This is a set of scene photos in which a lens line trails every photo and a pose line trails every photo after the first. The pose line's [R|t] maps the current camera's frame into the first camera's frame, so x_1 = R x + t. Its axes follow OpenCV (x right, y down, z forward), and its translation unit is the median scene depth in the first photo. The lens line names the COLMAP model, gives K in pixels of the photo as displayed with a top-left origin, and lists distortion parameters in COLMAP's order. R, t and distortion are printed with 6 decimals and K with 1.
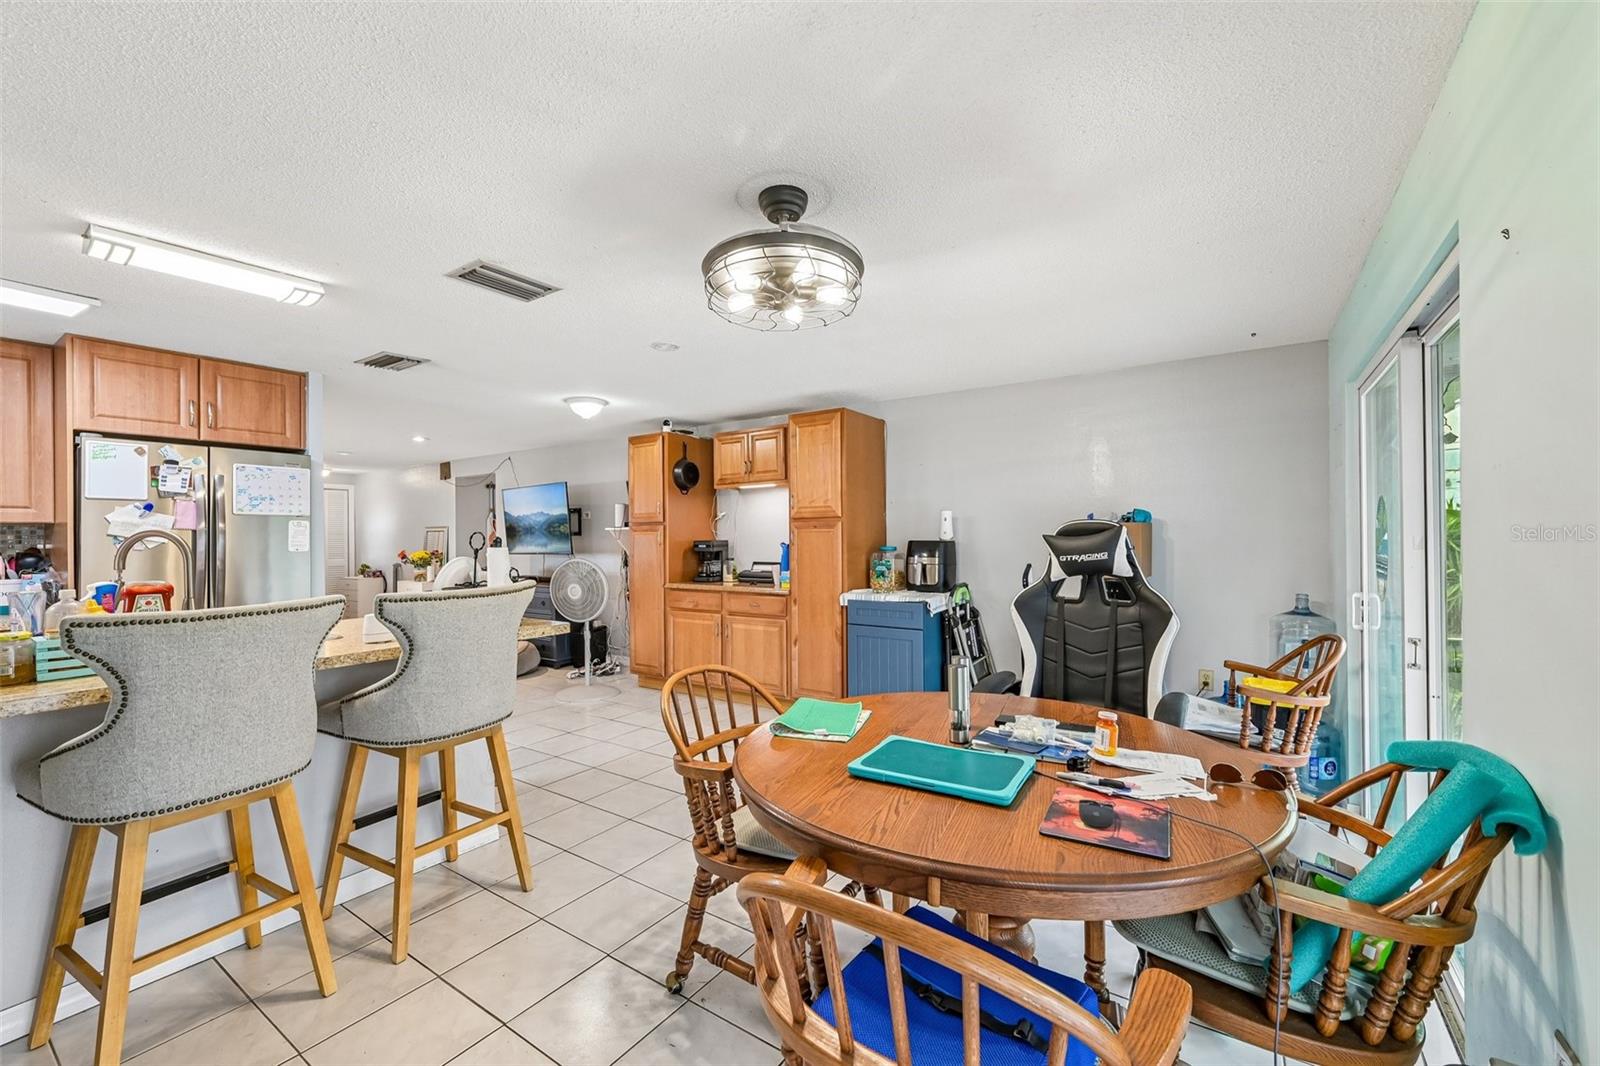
lens RADIAL K [[649.7, 0, 797.9], [0, 649.7, 536.8], [0, 0, 1]] dist [-0.002104, 0.000633]
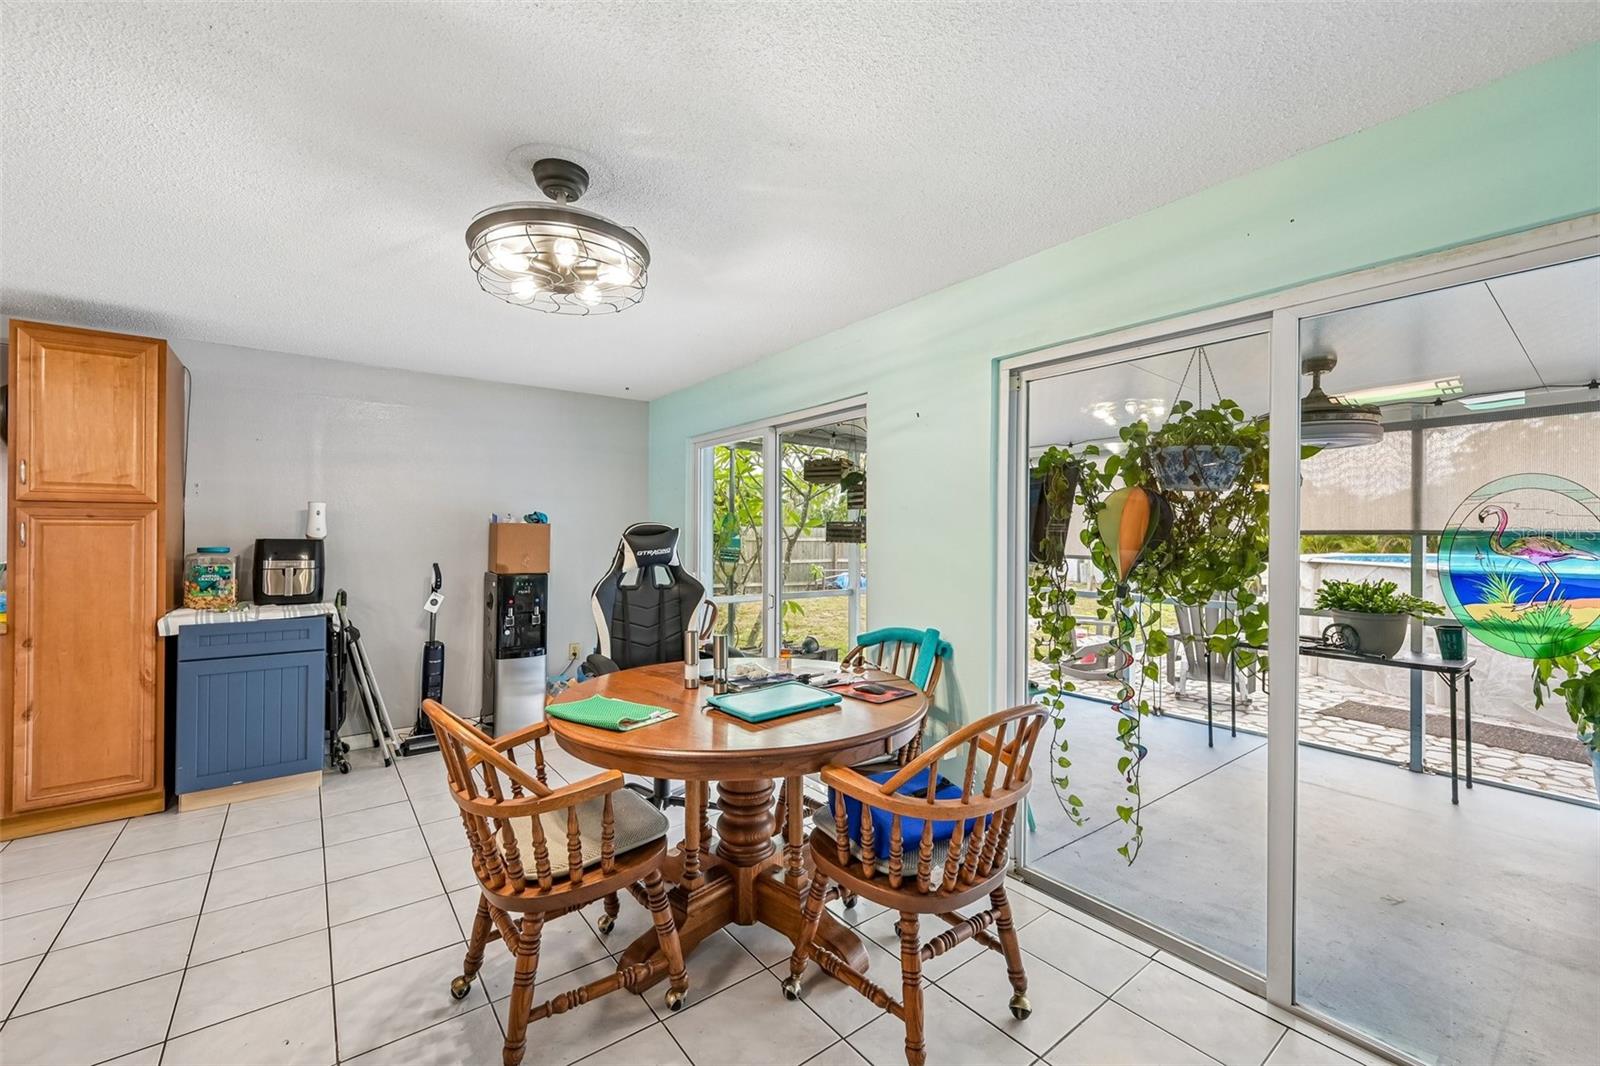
lens RADIAL K [[649.7, 0, 803.6], [0, 649.7, 534.4], [0, 0, 1]] dist [-0.002104, 0.000633]
pose [[0.305285, 0.008567, 0.952223, -0.360425], [-0.006126, 0.999957, -0.007033, 0.002116], [-0.952241, -0.003687, 0.305324, 0.169113]]
